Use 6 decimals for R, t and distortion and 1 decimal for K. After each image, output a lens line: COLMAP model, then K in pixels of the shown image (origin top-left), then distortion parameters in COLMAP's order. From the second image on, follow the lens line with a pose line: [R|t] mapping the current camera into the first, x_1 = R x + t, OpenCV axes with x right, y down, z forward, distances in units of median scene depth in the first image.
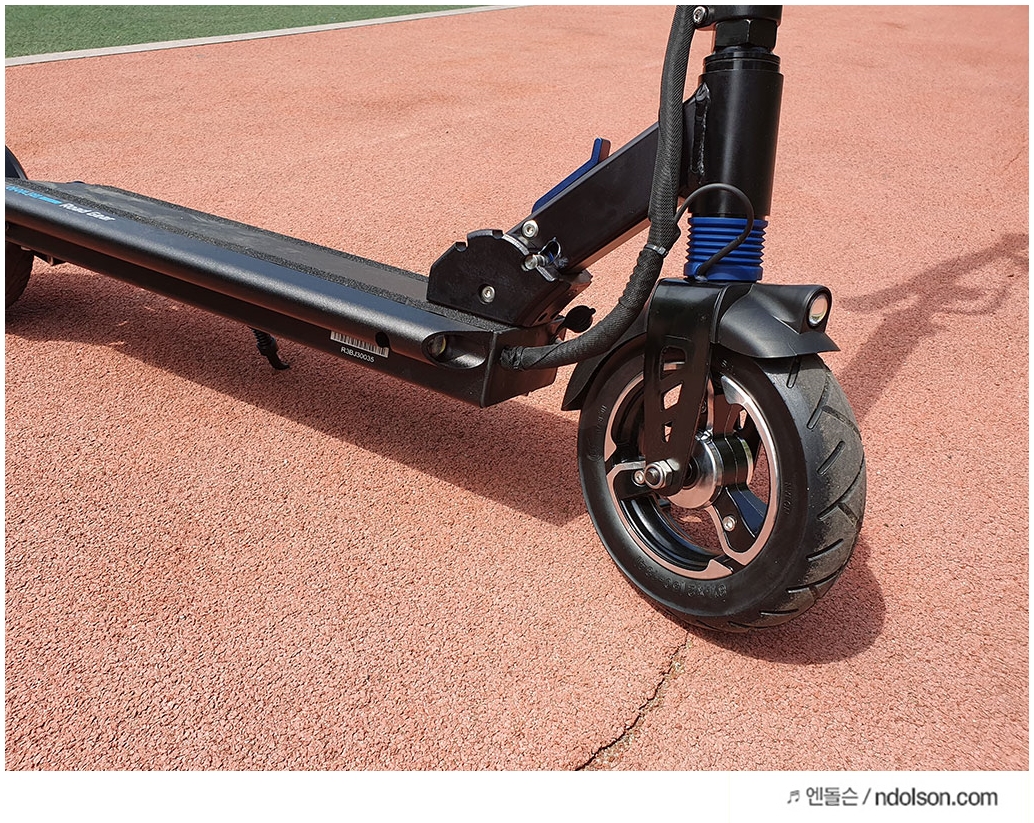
lens RADIAL K [[827.8, 0, 520.7], [0, 827.8, 416.6], [0, 0, 1]] dist [0.031927, -0.030830]
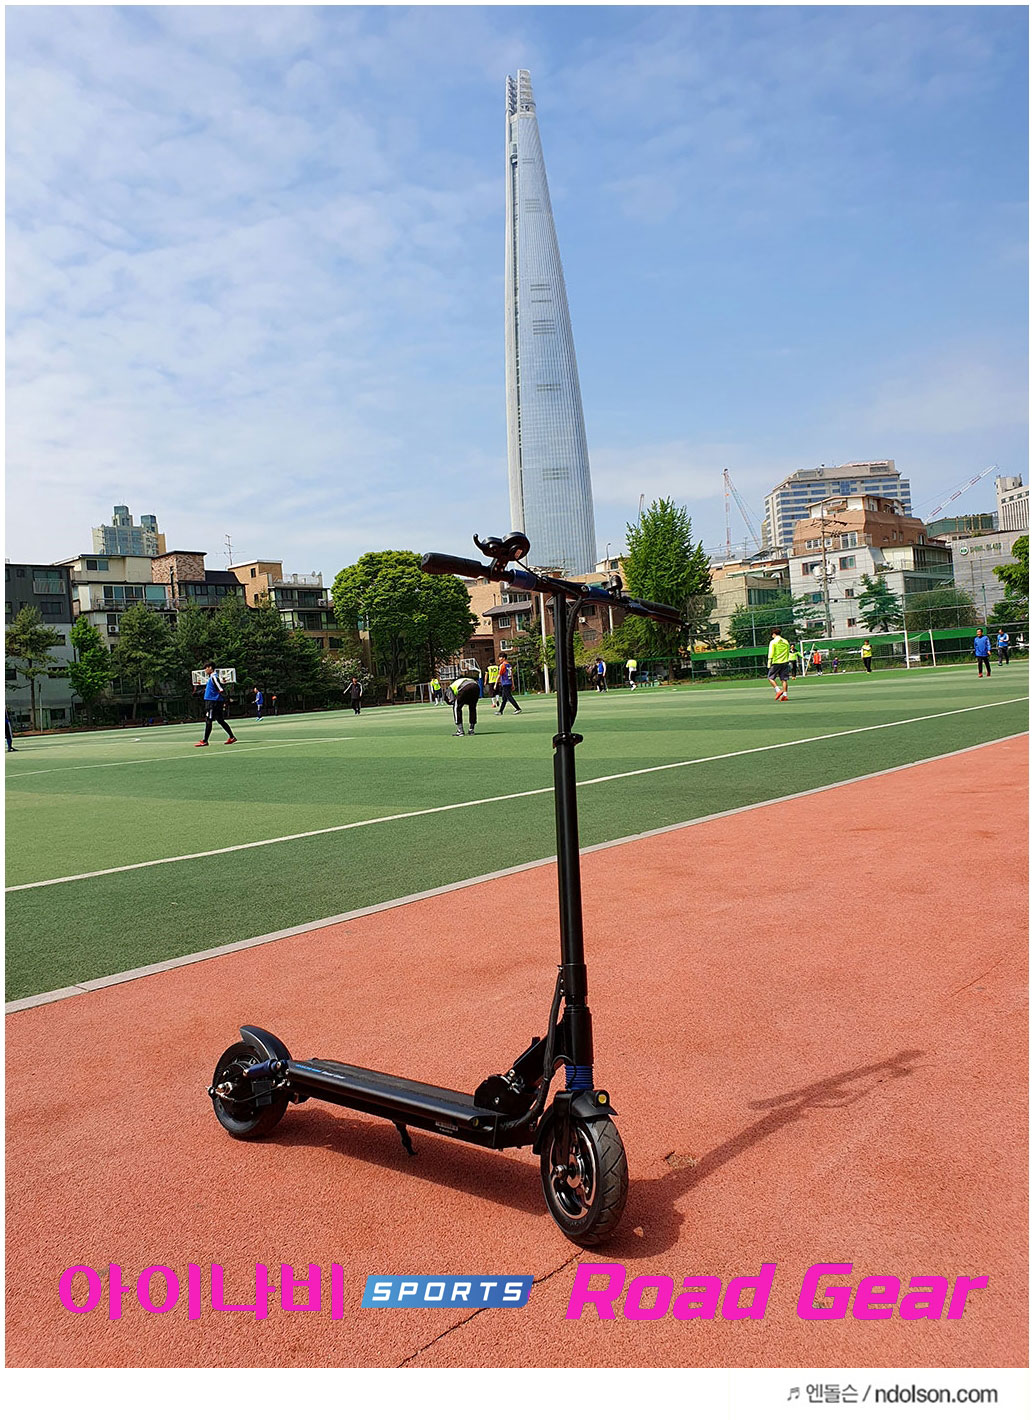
lens RADIAL K [[1143.3, 0, 499.9], [0, 1143.3, 696.8], [0, 0, 1]] dist [0.047163, -0.064962]
pose [[0.980412, -0.111124, -0.162614, 0.684600], [0.015334, 0.866194, -0.499472, 0.539376], [0.196359, 0.487195, 0.850931, -2.598985]]
